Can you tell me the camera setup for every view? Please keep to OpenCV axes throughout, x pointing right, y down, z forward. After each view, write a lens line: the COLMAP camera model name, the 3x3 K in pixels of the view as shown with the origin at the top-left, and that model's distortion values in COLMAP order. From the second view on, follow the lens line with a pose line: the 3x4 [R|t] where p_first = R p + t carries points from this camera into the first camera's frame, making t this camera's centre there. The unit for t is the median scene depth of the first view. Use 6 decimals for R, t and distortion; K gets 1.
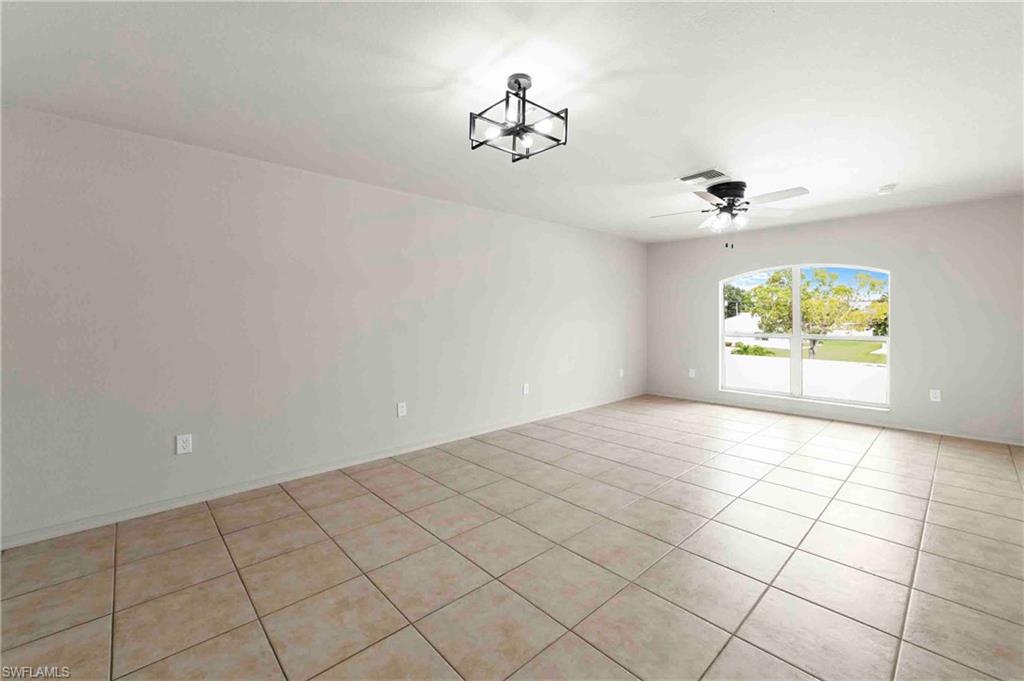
lens RADIAL K [[427.4, 0, 509.1], [0, 427.4, 333.6], [0, 0, 1]] dist [-0.002635, -0.000324]
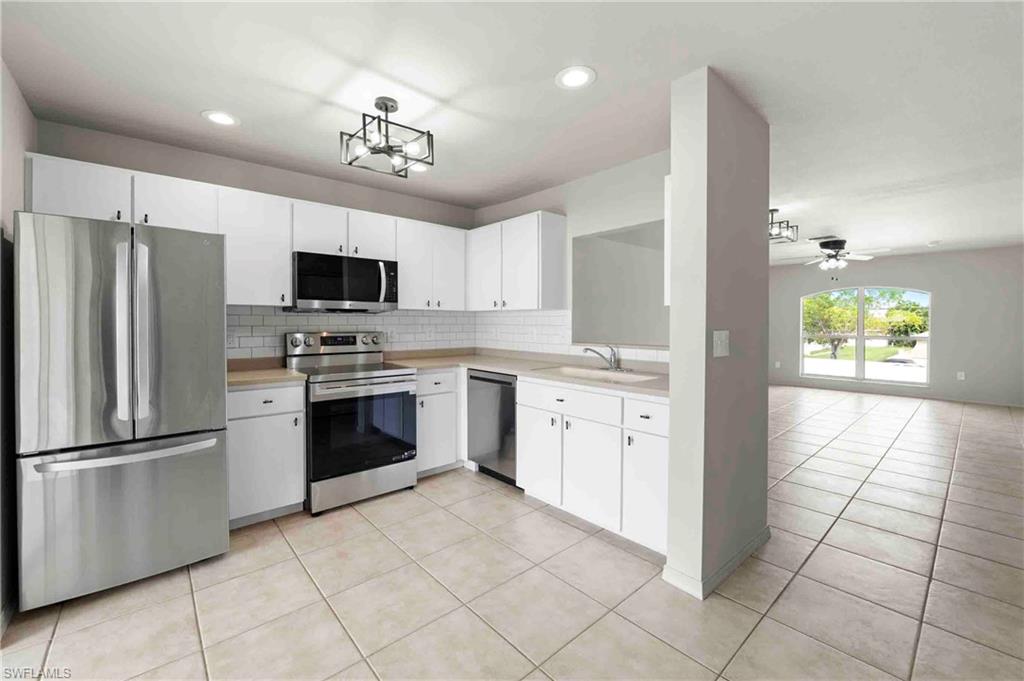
lens RADIAL K [[427.4, 0, 514.0], [0, 427.4, 333.5], [0, 0, 1]] dist [-0.002635, -0.000324]
pose [[0.999911, 0.007855, -0.010753, -0.421376], [-0.007979, 0.999902, -0.011538, 0.020363], [0.010662, 0.011623, 0.999876, -0.391010]]
